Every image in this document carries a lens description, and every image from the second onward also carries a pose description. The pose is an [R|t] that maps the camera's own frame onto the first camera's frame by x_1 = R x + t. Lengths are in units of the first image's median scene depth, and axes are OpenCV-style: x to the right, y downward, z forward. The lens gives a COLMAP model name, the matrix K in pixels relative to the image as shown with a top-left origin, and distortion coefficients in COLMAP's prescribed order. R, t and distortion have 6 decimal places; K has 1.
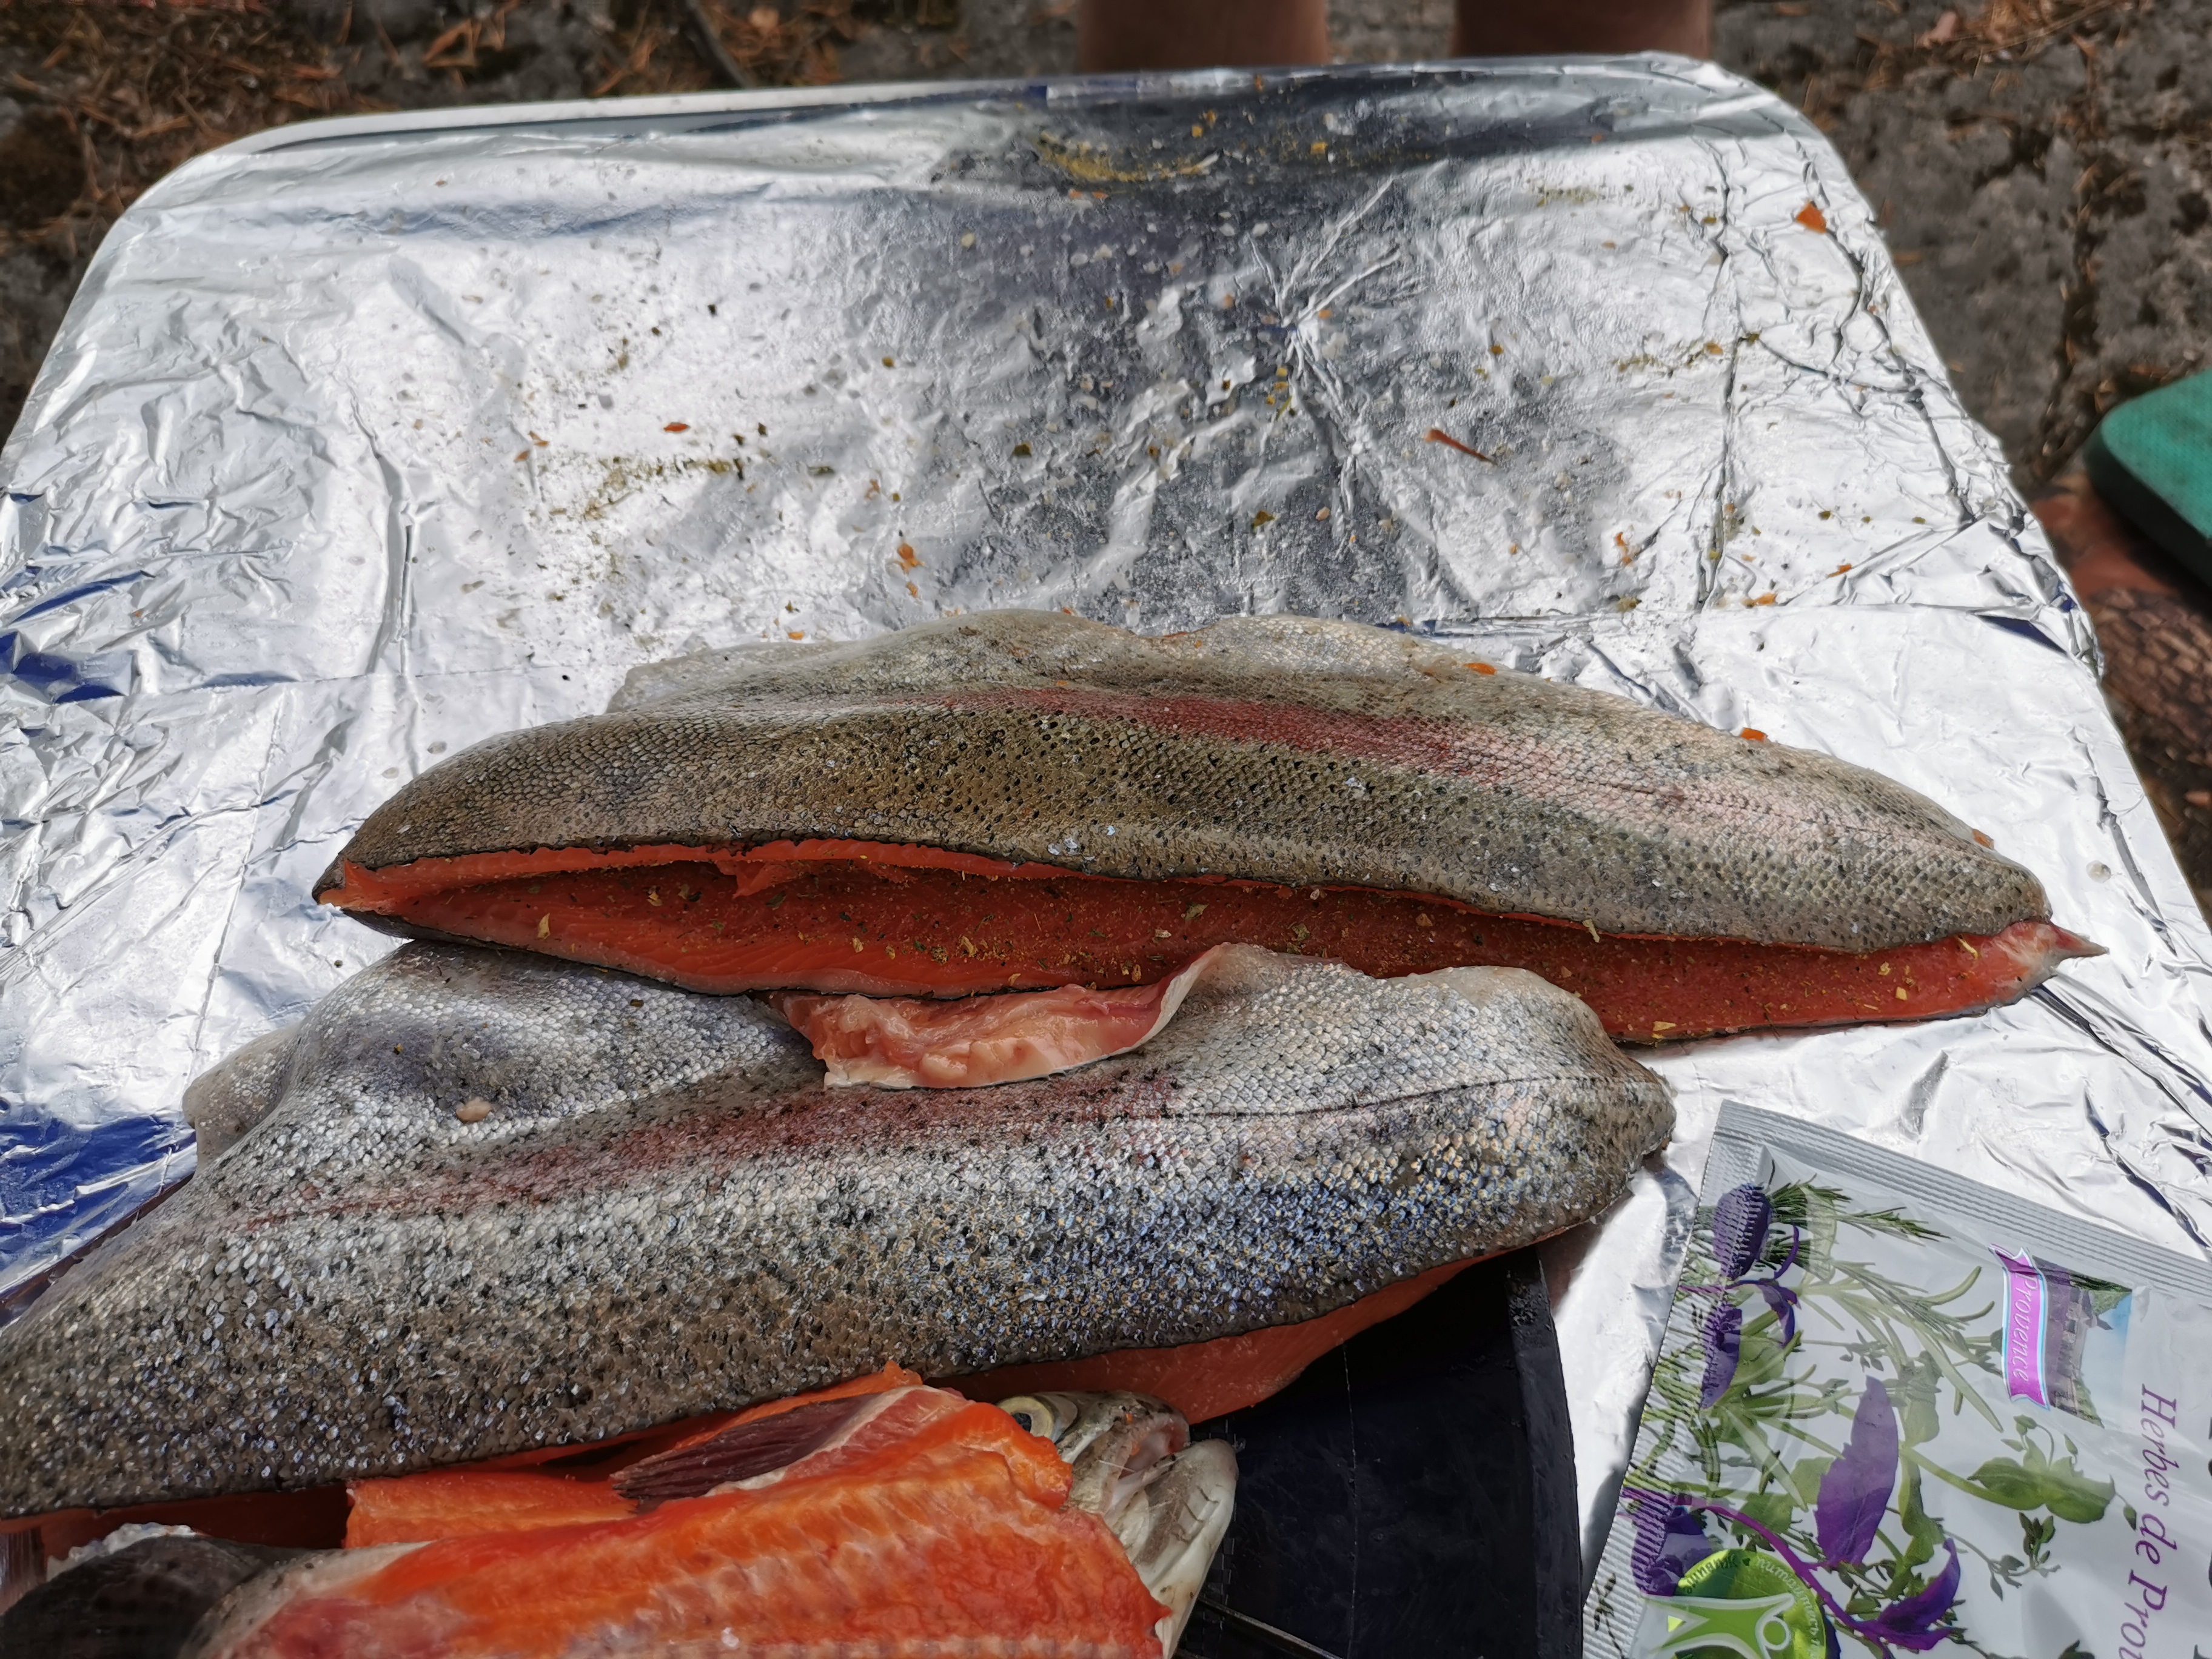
lens RADIAL K [[1709.9, 0, 1103.3], [0, 1709.9, 843.9], [0, 0, 1]] dist [0.051337, -0.050848]
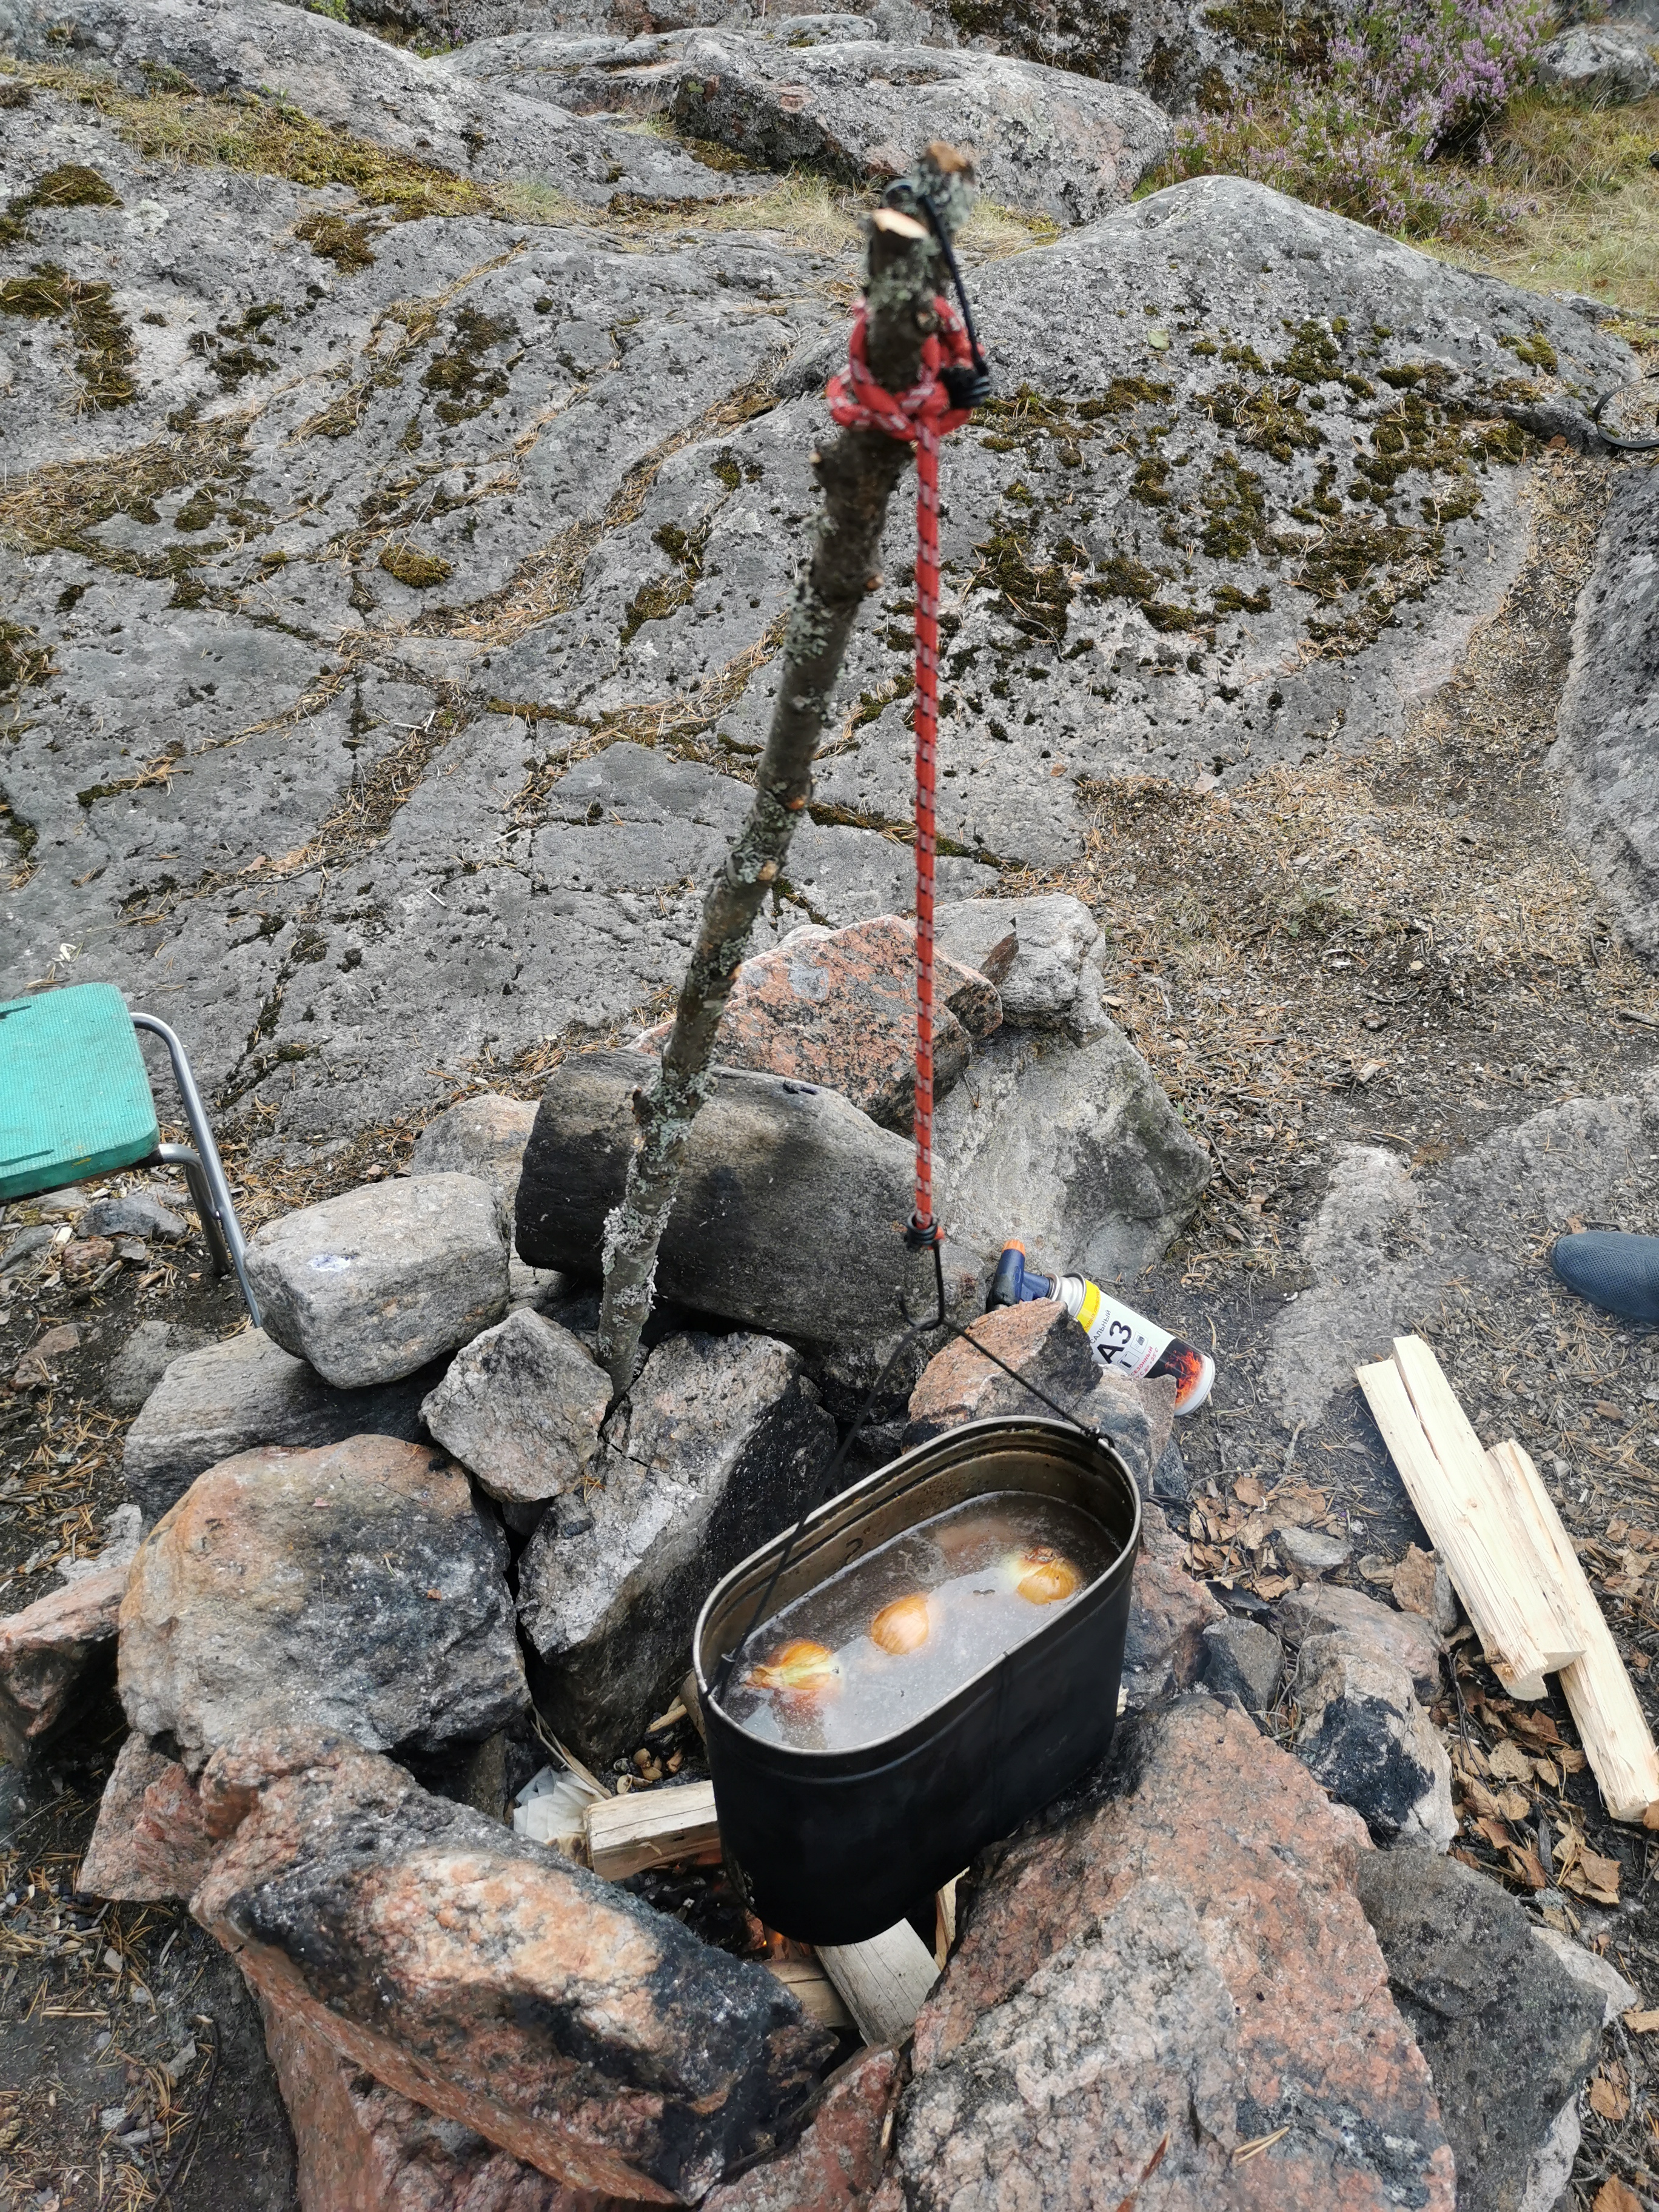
lens RADIAL K [[1709.9, 0, 835.5], [0, 1709.9, 1114.1], [0, 0, 1]] dist [0.051337, -0.050848]
pose [[0.999530, -0.020758, -0.022565, 1.794758], [0.012959, 0.953014, -0.302648, 0.471322], [0.027787, 0.302213, 0.952835, -0.874535]]
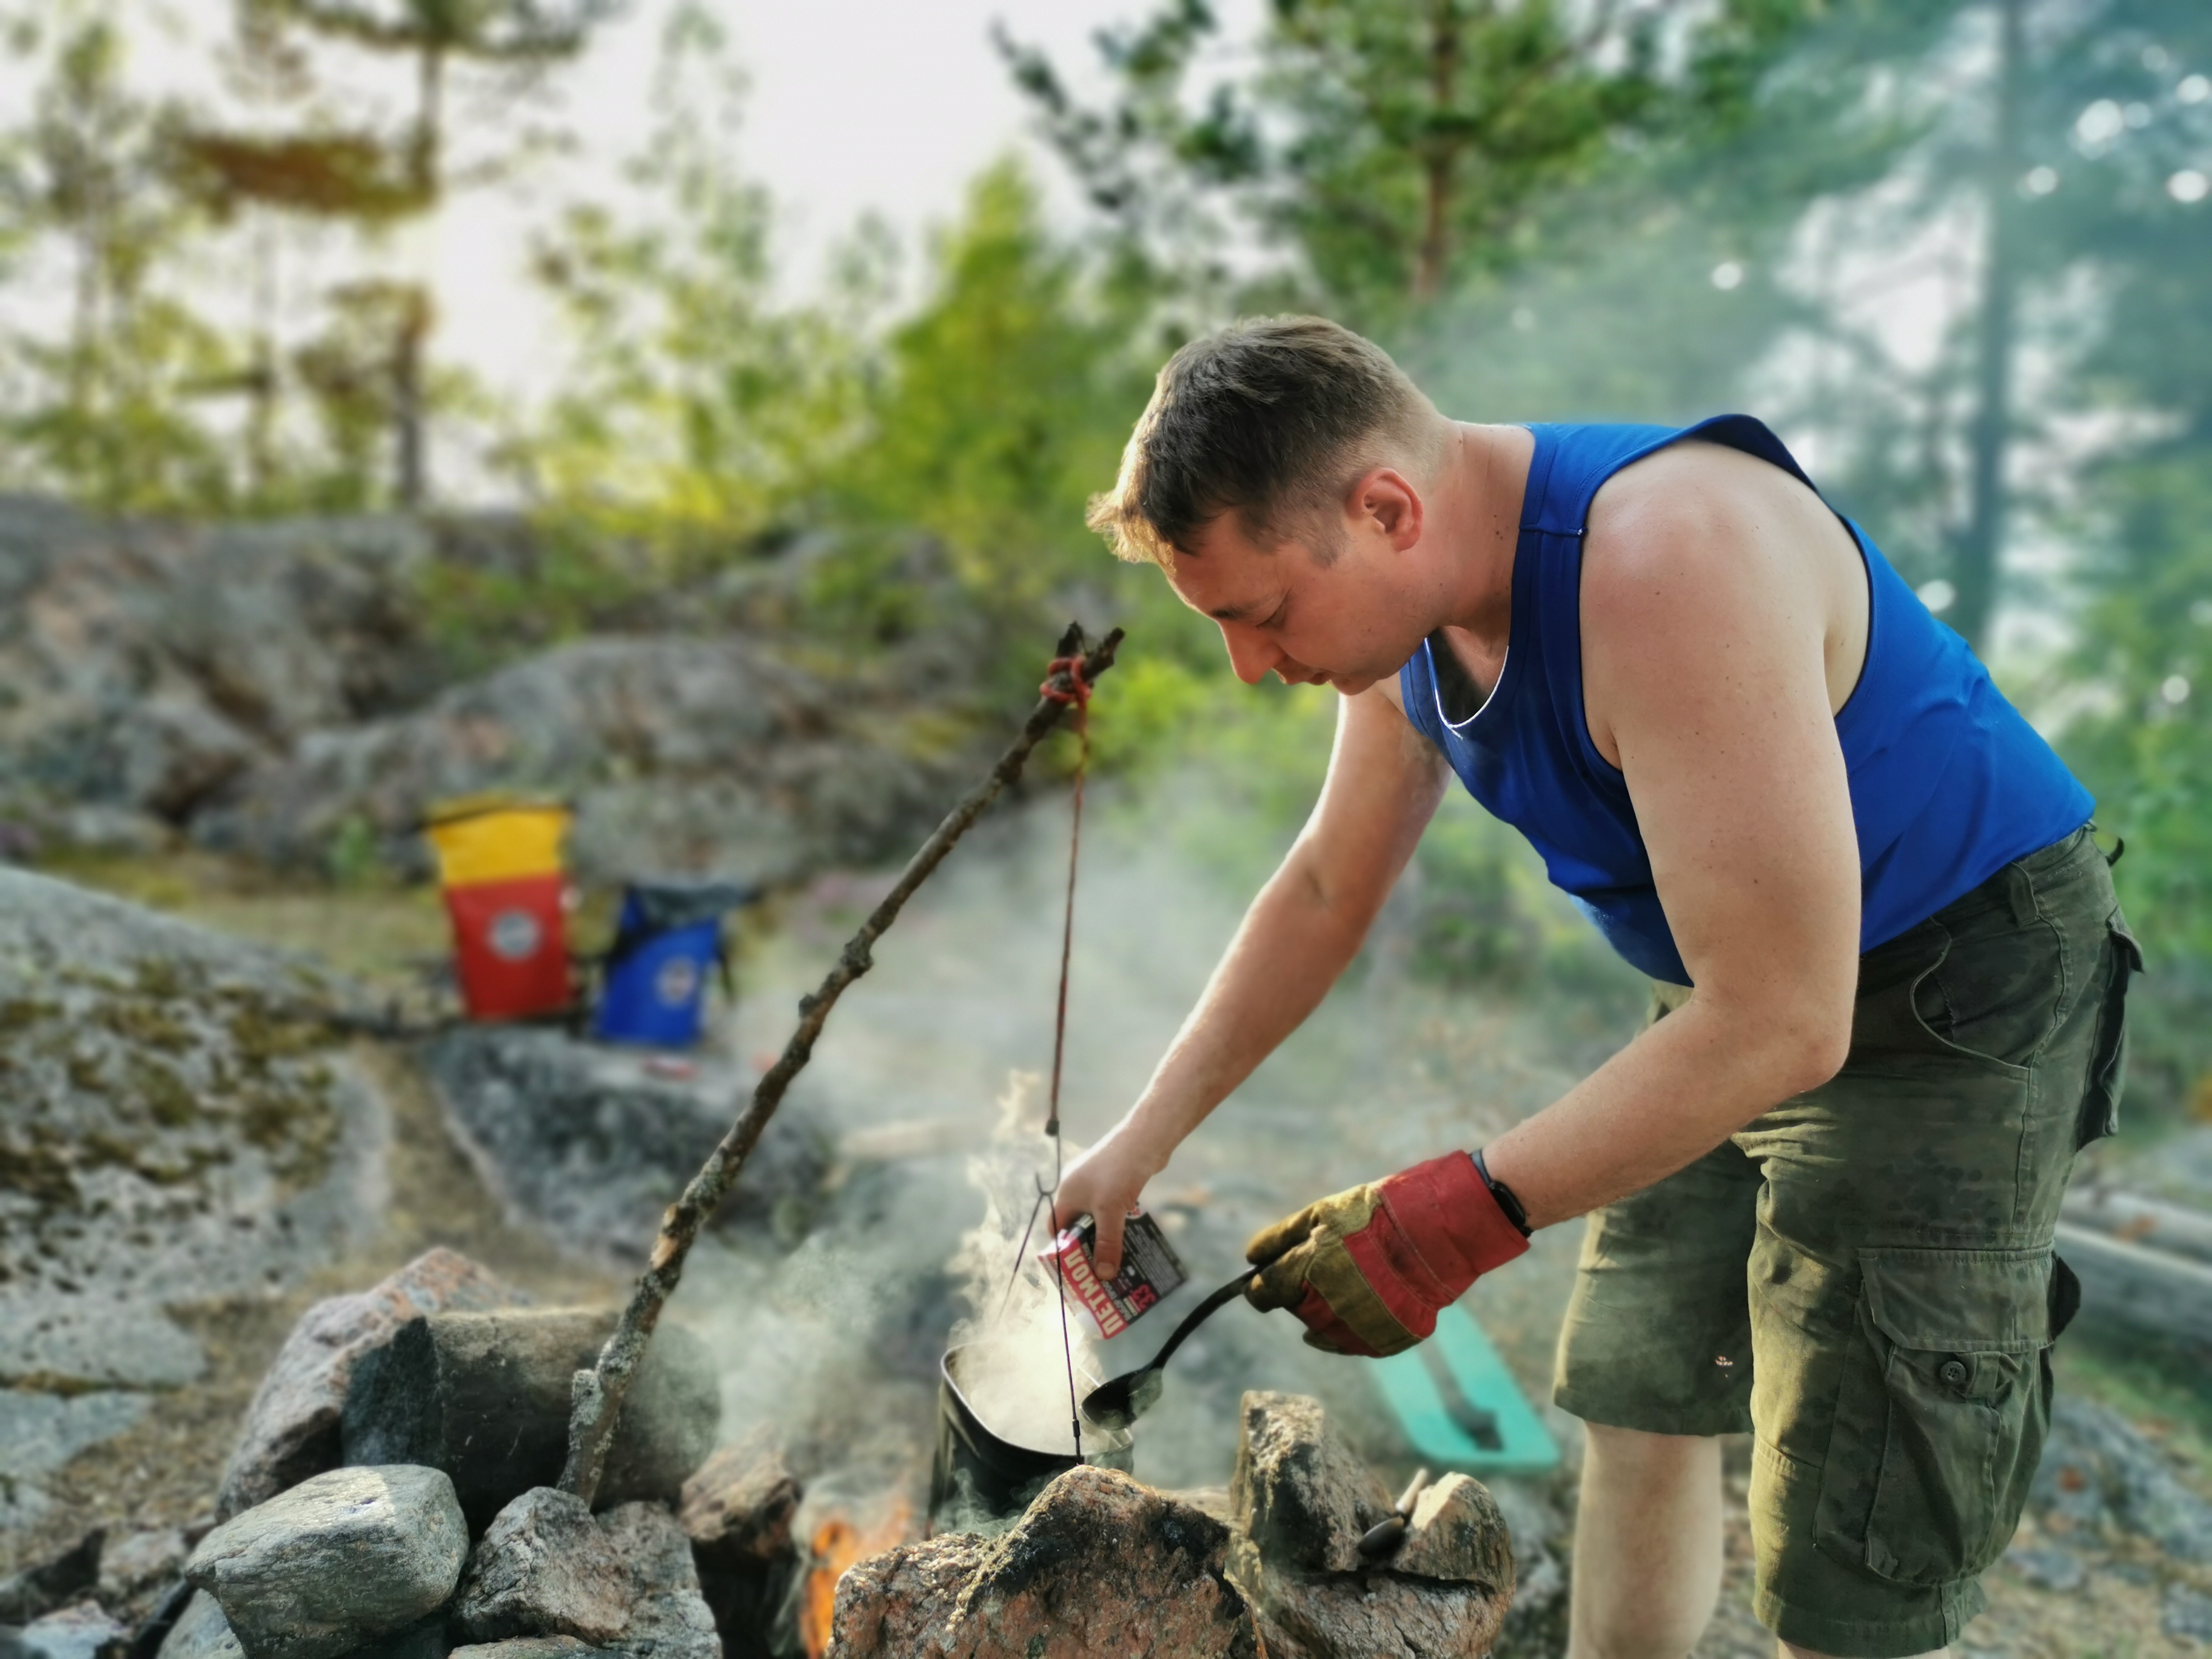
lens RADIAL K [[1709.9, 0, 1117.8], [0, 1709.9, 825.8], [0, 0, 1]] dist [0.051337, -0.050848]
pose [[0.475354, 0.010825, 0.879728, 0.243963], [0.679905, 0.630082, -0.375134, 0.805465], [-0.558362, 0.776453, 0.292152, -0.745976]]
